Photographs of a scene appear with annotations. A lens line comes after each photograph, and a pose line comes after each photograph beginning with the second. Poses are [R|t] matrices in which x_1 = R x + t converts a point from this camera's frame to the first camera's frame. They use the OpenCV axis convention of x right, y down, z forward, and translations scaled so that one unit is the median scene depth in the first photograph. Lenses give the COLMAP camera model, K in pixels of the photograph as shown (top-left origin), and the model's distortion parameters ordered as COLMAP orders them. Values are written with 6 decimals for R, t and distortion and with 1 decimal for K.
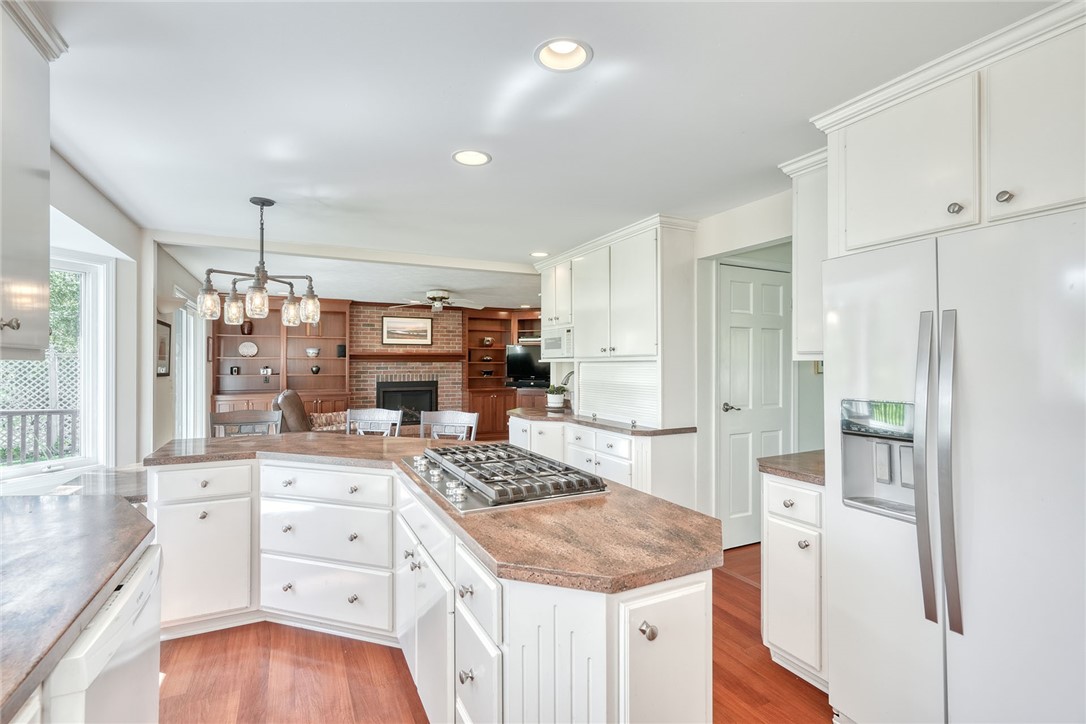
lens RADIAL K [[501.1, 0, 539.9], [0, 501.1, 361.3], [0, 0, 1]] dist [-0.007595, 0.004657]
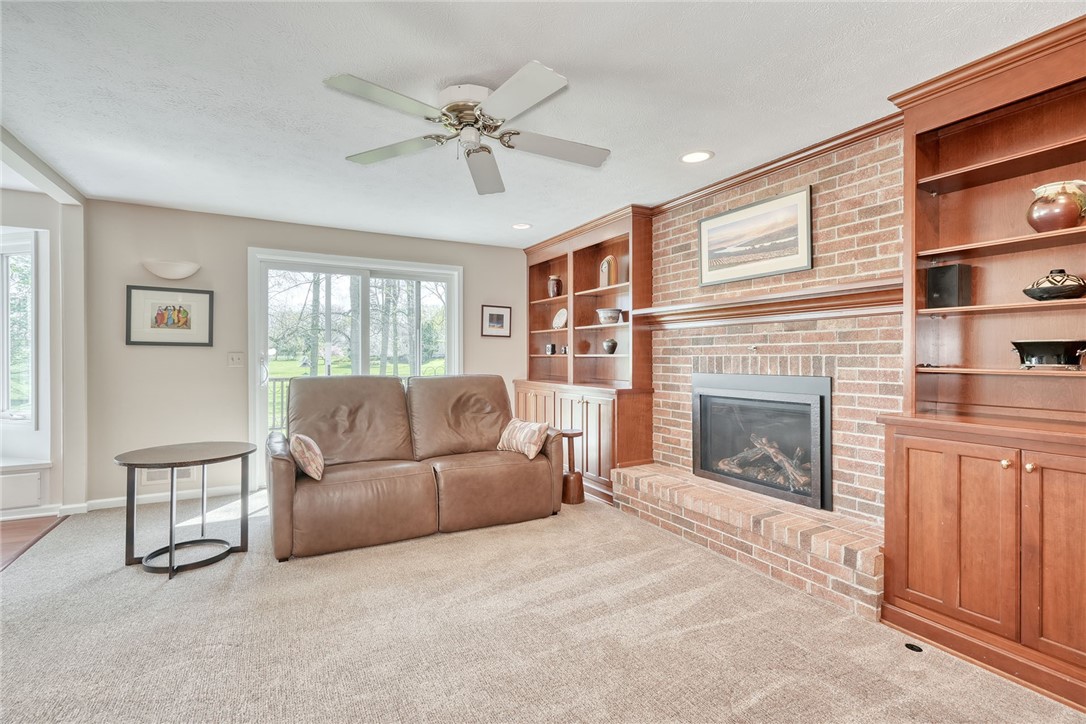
lens RADIAL K [[501.1, 0, 539.9], [0, 501.1, 361.3], [0, 0, 1]] dist [-0.007595, 0.004657]
pose [[0.039611, 0.008040, -0.999183, 0.110818], [0.001849, 0.999965, 0.008120, 0.027114], [0.999213, -0.002169, 0.039594, 0.844971]]
